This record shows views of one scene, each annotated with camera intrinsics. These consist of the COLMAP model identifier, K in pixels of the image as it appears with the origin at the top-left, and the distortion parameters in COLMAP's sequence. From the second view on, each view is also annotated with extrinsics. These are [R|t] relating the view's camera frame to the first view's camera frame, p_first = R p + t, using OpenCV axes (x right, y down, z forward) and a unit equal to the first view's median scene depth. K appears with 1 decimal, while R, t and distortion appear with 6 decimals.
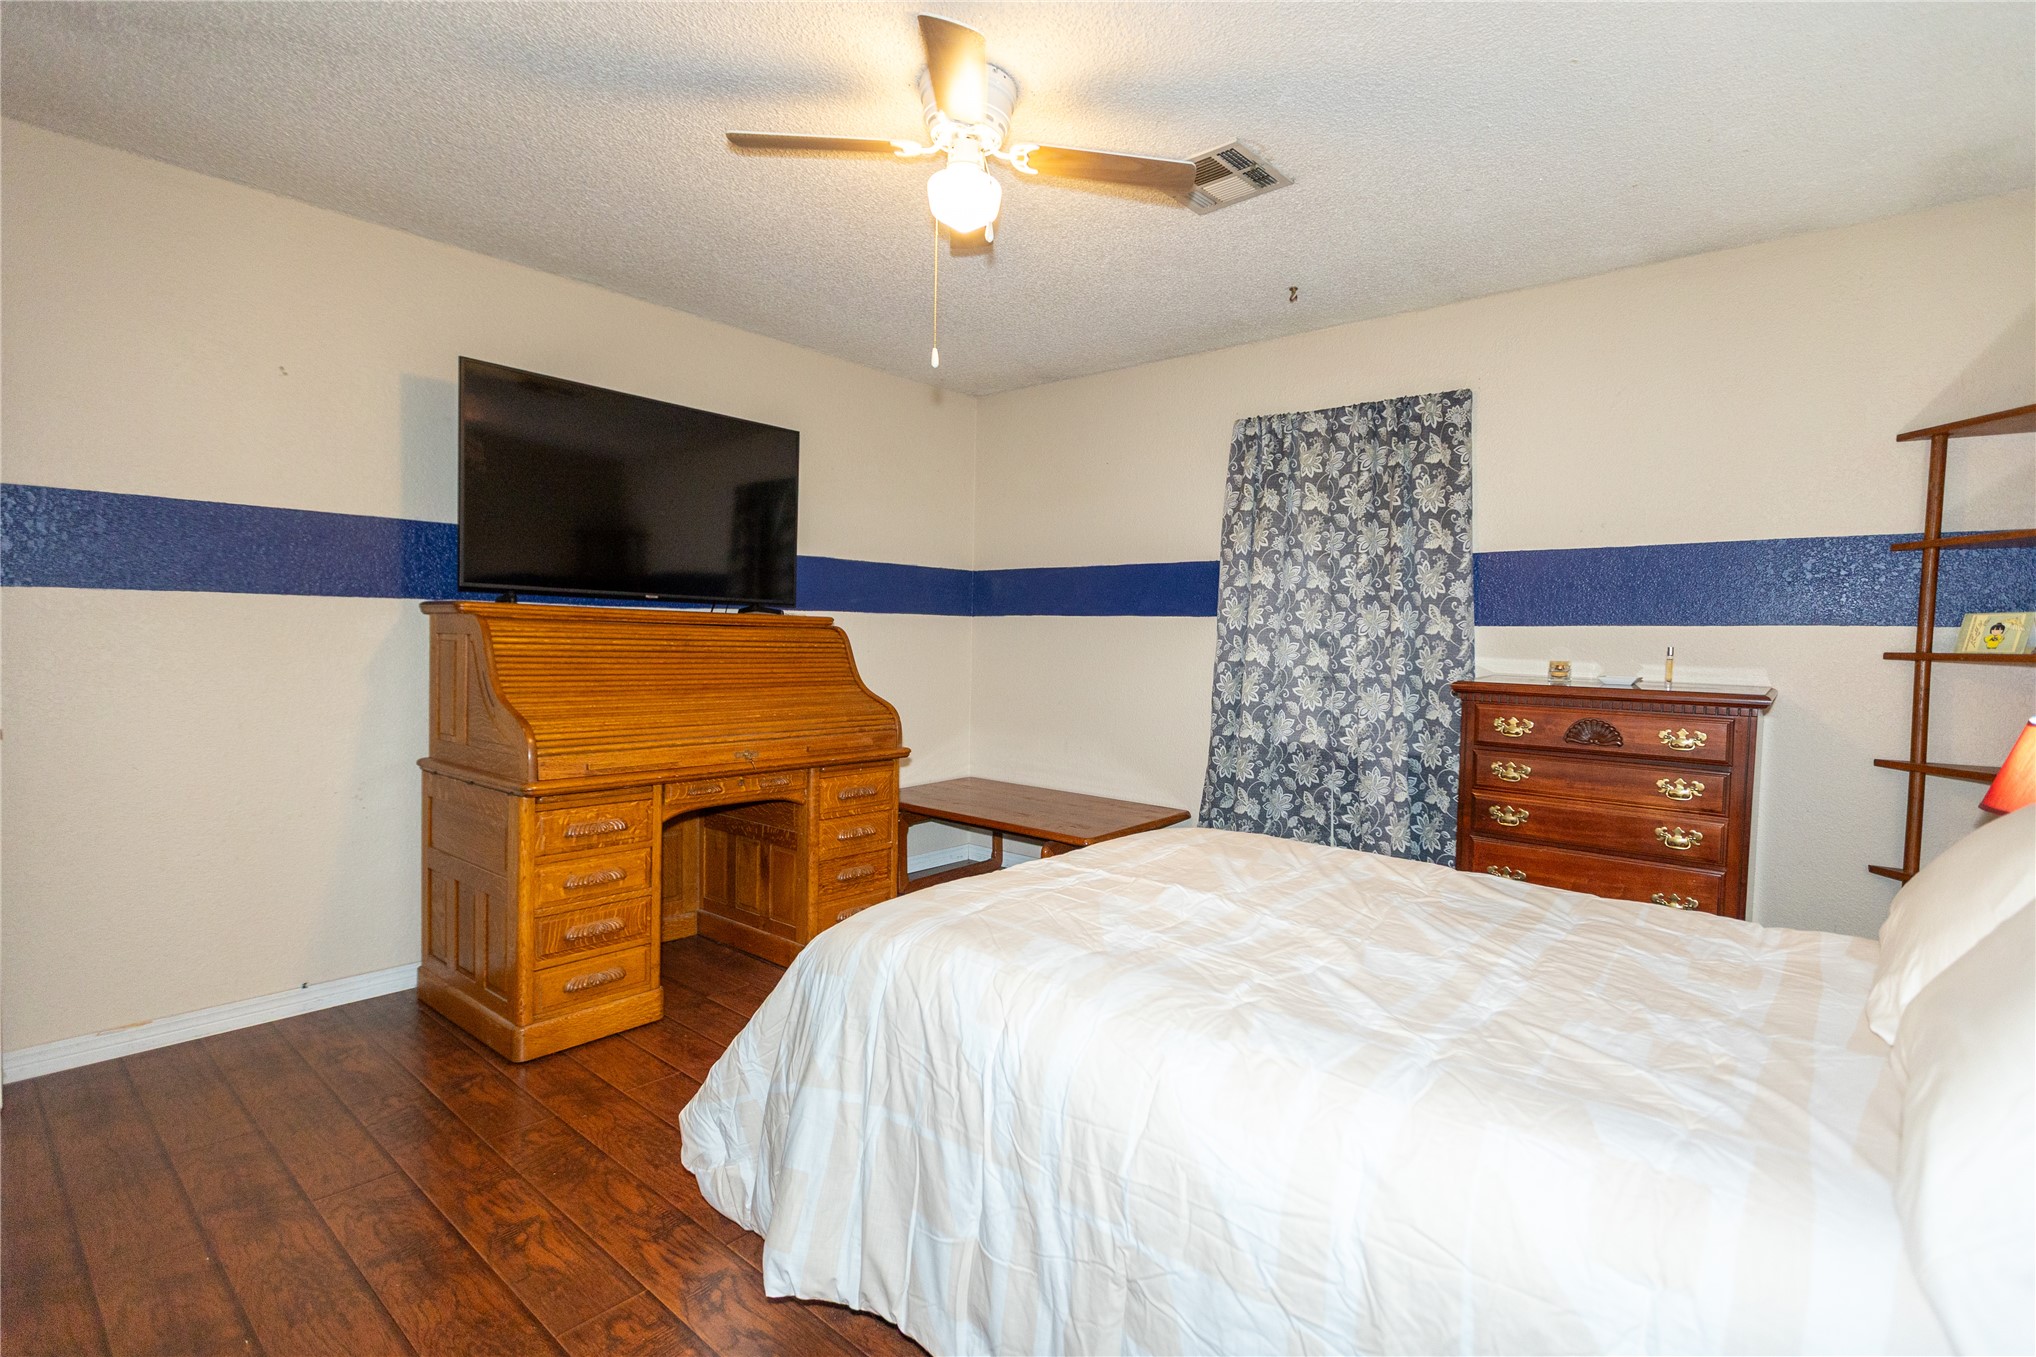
lens RADIAL K [[896.8, 0, 1002.3], [0, 896.8, 673.4], [0, 0, 1]] dist [0.002541, -0.000420]
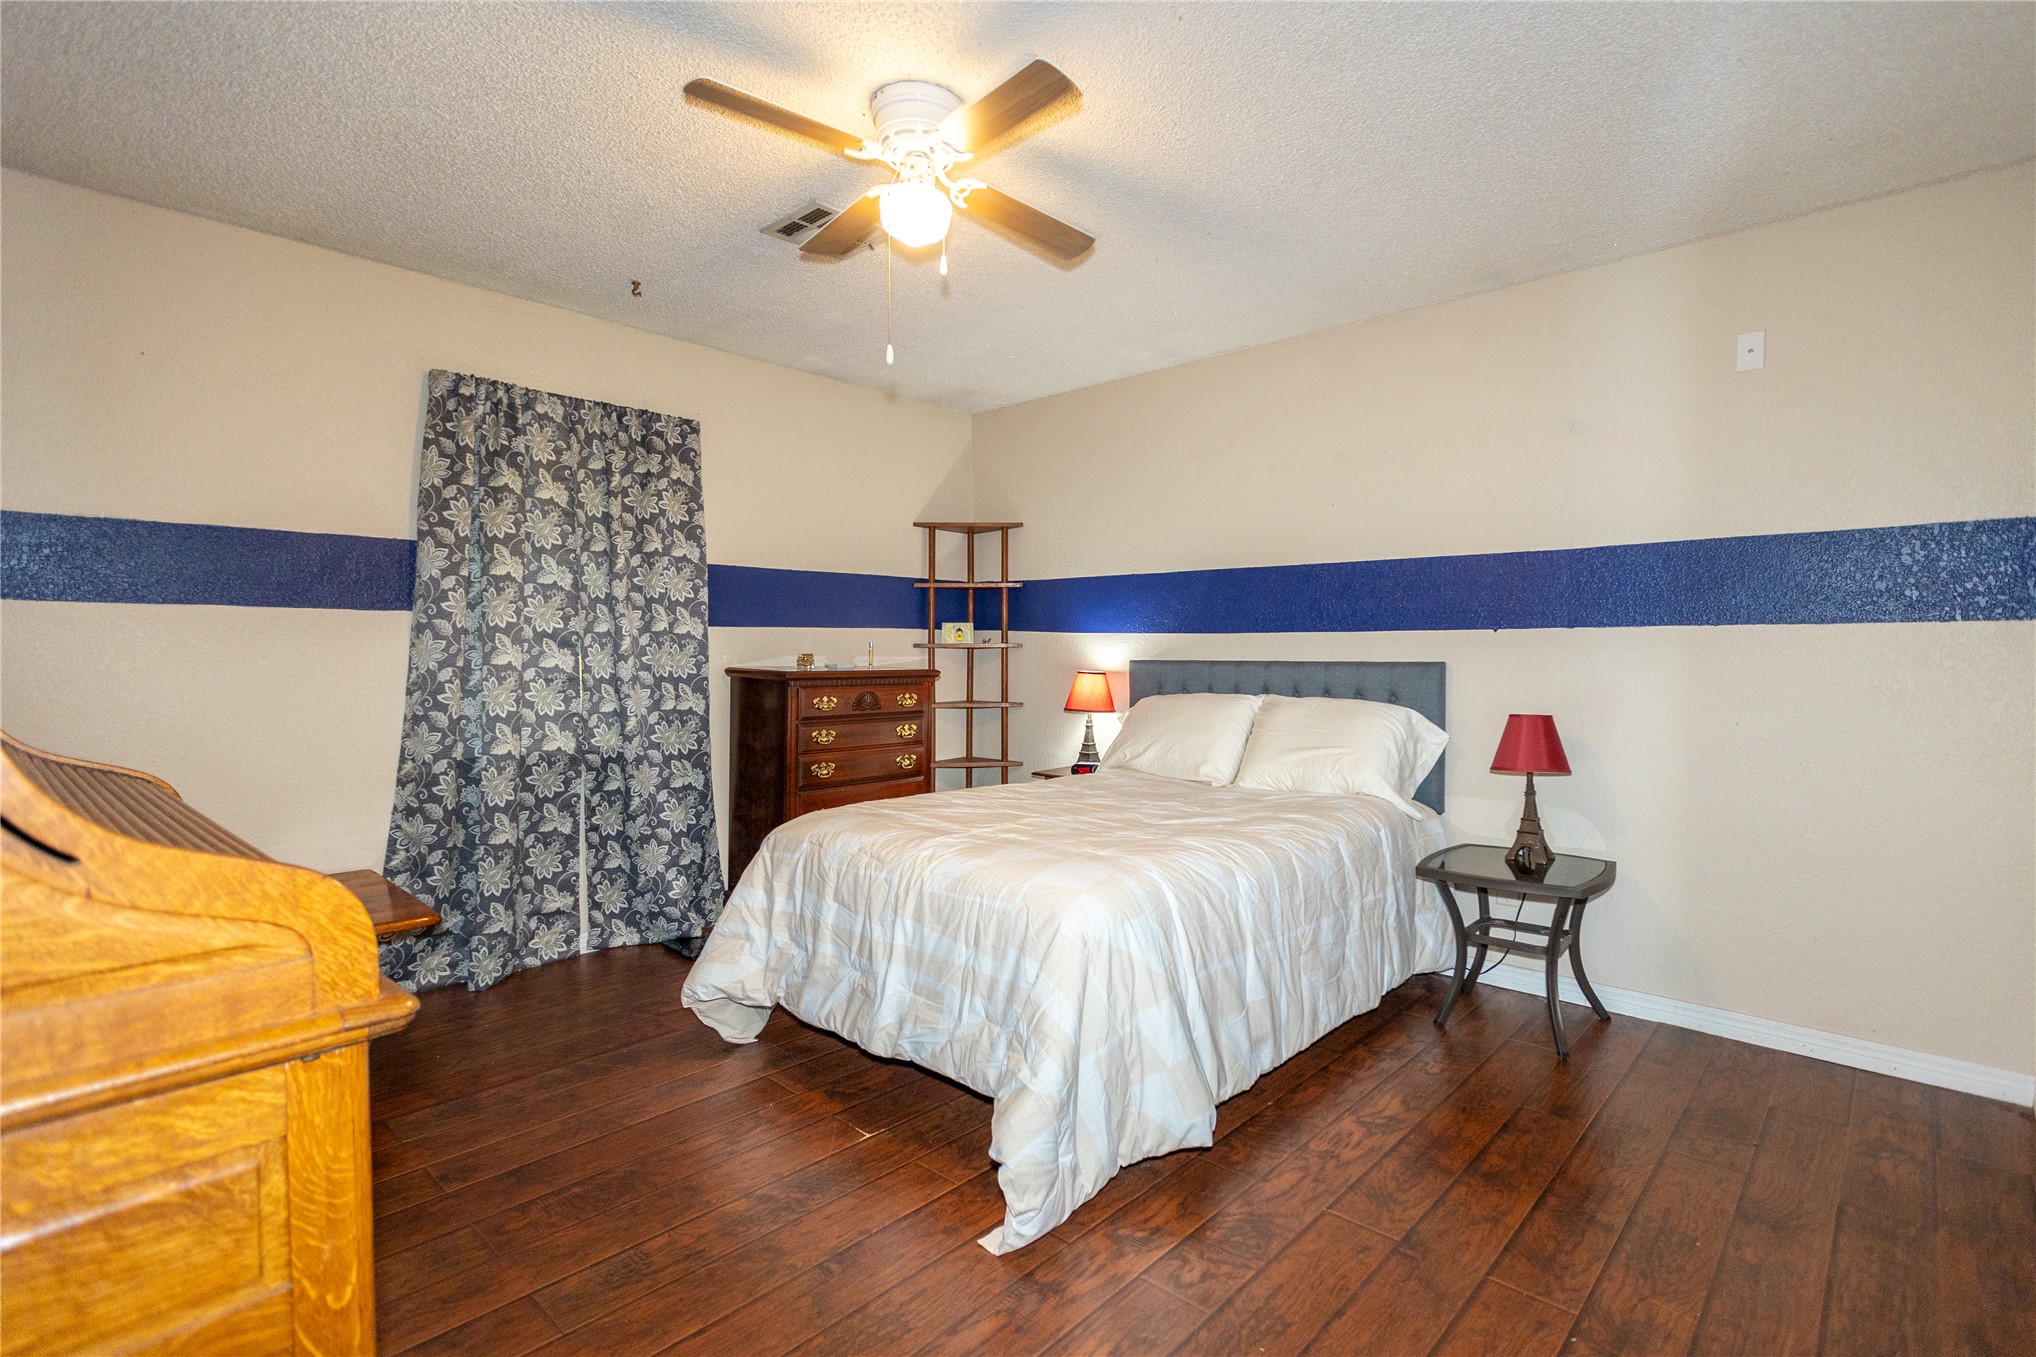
lens RADIAL K [[955.5, 0, 1002.2], [0, 955.5, 679.4], [0, 0, 1]] dist [0.009710, -0.005441]
pose [[0.066288, -0.059615, 0.996018, -0.653296], [0.034683, 0.997748, 0.057411, -0.039294], [-0.997198, 0.030740, 0.068207, 0.495800]]
